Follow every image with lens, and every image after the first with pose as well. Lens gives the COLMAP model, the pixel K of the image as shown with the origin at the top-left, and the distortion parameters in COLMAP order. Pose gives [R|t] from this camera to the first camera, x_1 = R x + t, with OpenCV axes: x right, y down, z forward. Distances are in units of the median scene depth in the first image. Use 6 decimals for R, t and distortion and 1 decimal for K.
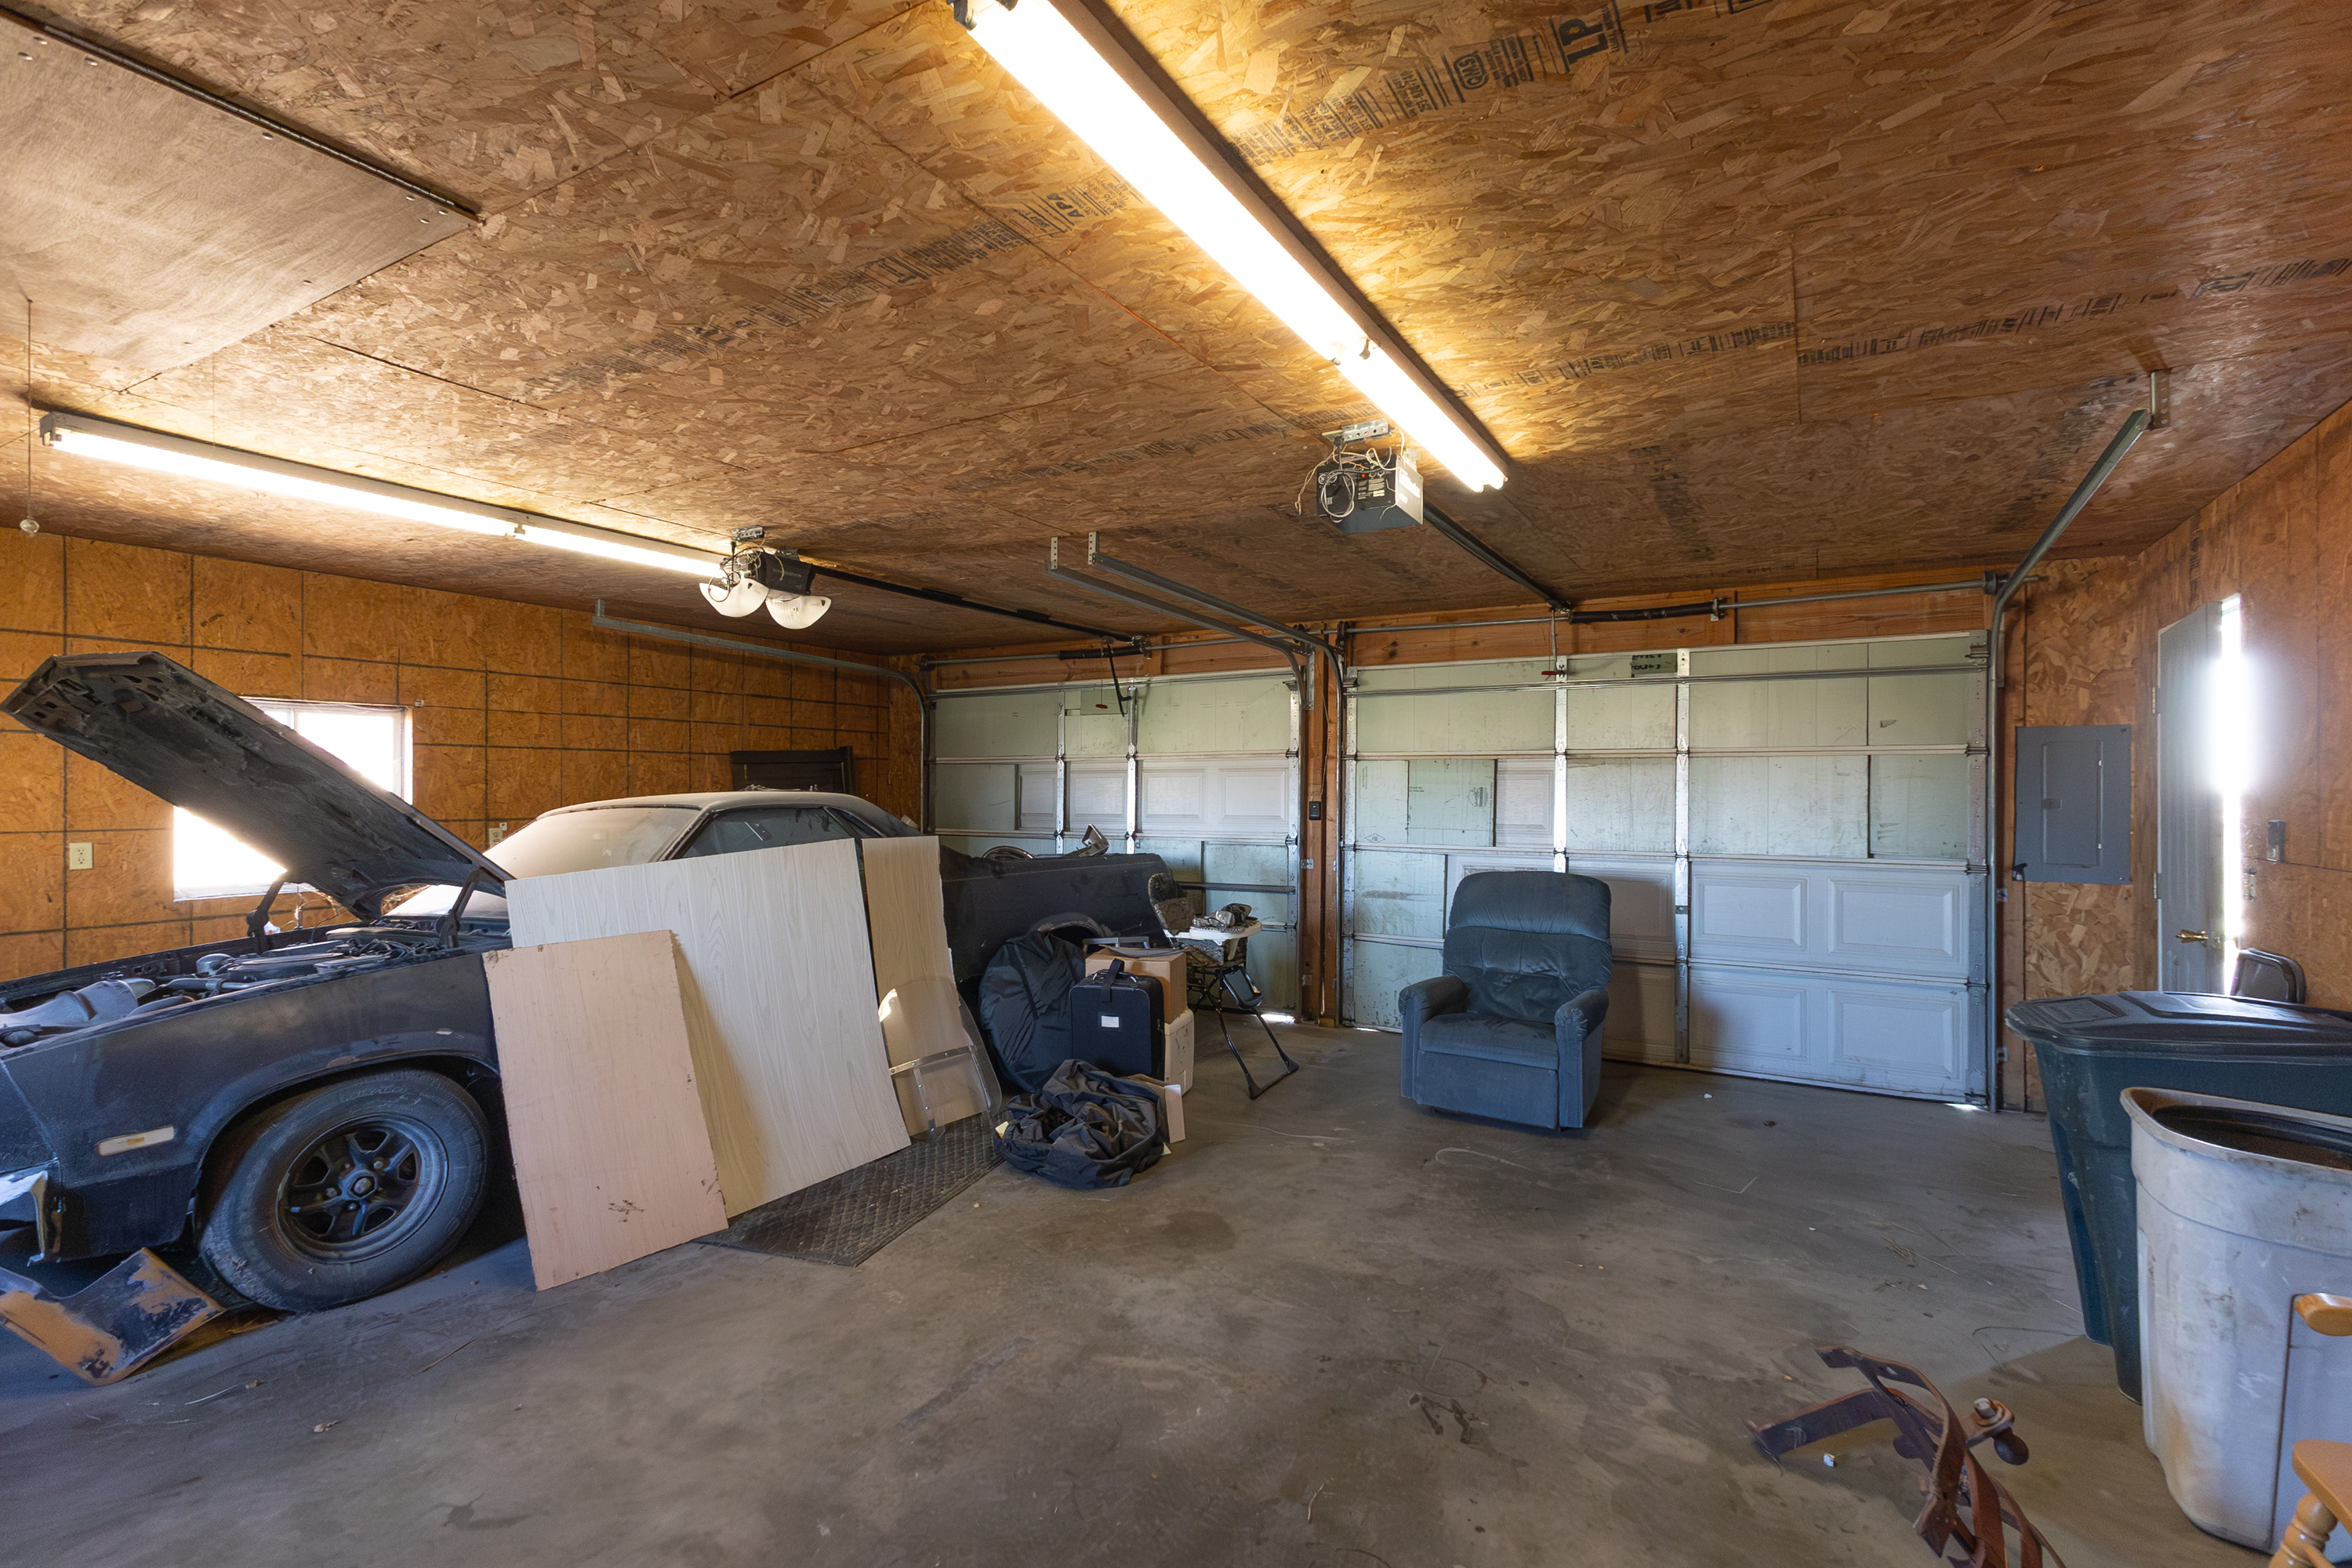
lens RADIAL K [[1078.0, 0, 1177.3], [0, 1078.0, 773.4], [0, 0, 1]] dist [0.010887, -0.000453]
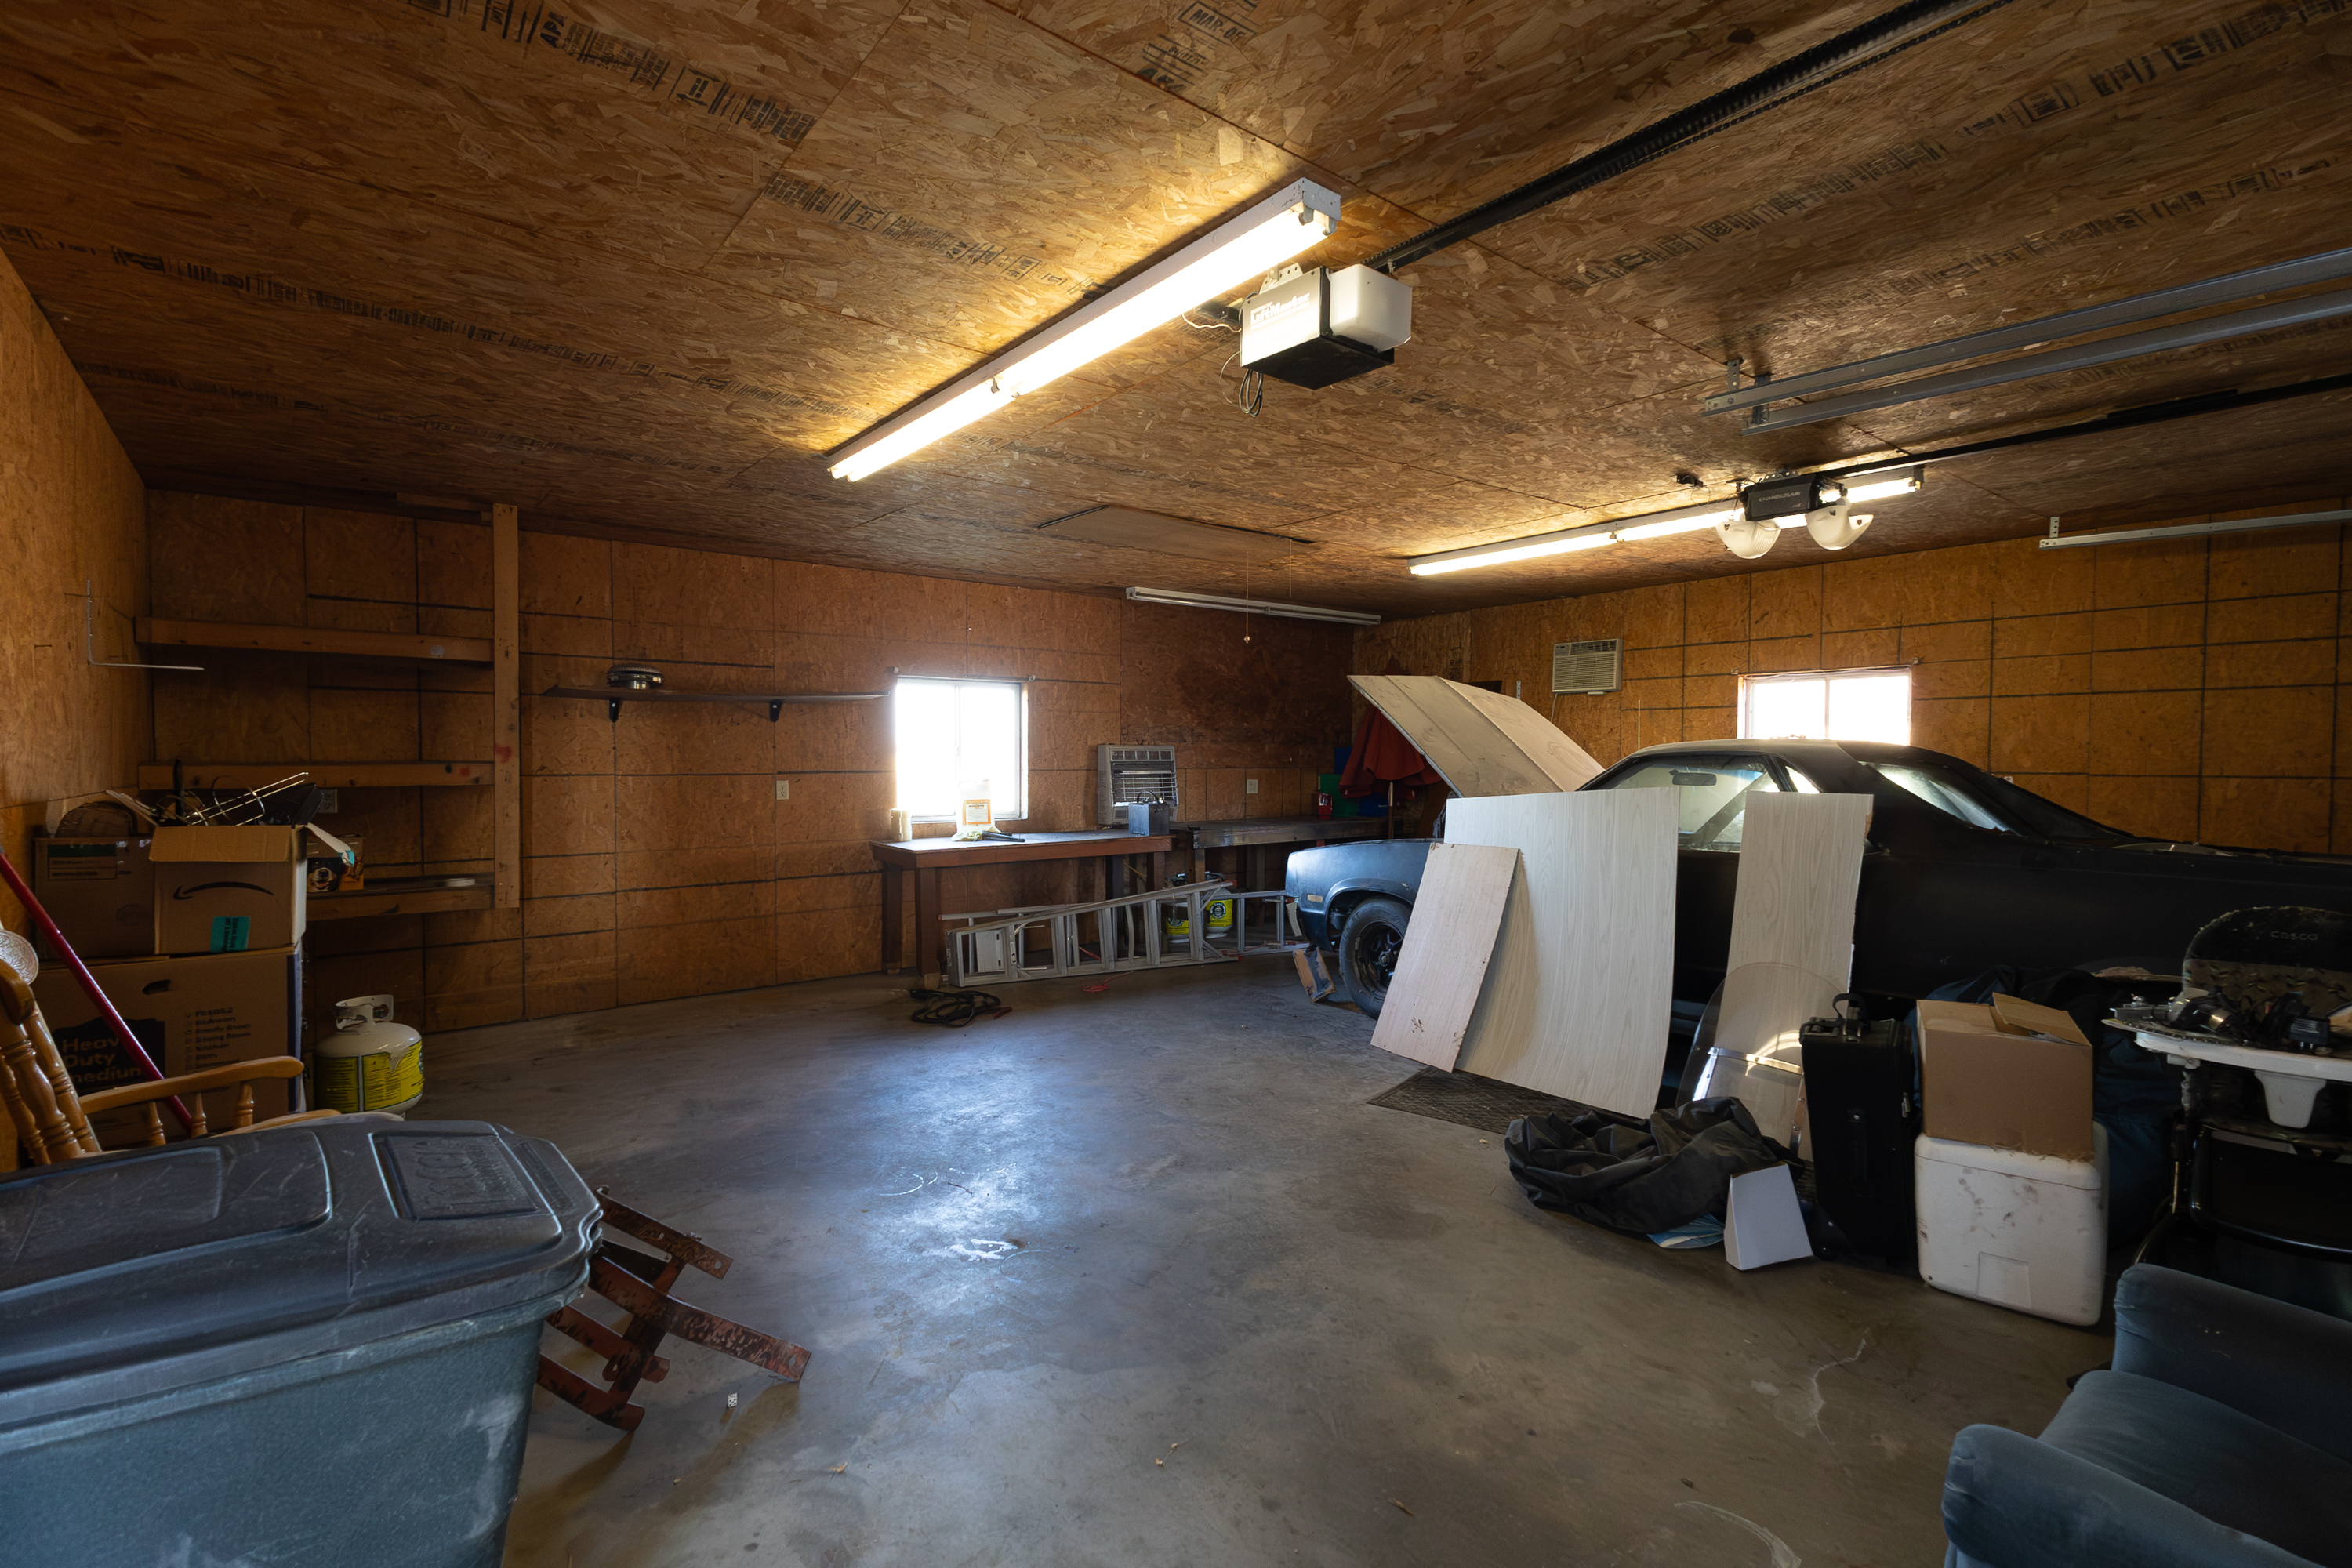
lens RADIAL K [[1078.0, 0, 1177.3], [0, 1078.0, 773.4], [0, 0, 1]] dist [0.010887, -0.000453]
pose [[-0.350087, 0.017841, -0.936547, 0.929896], [0.009066, 0.999836, 0.015658, 0.037983], [0.936673, -0.003009, -0.350192, 1.172235]]
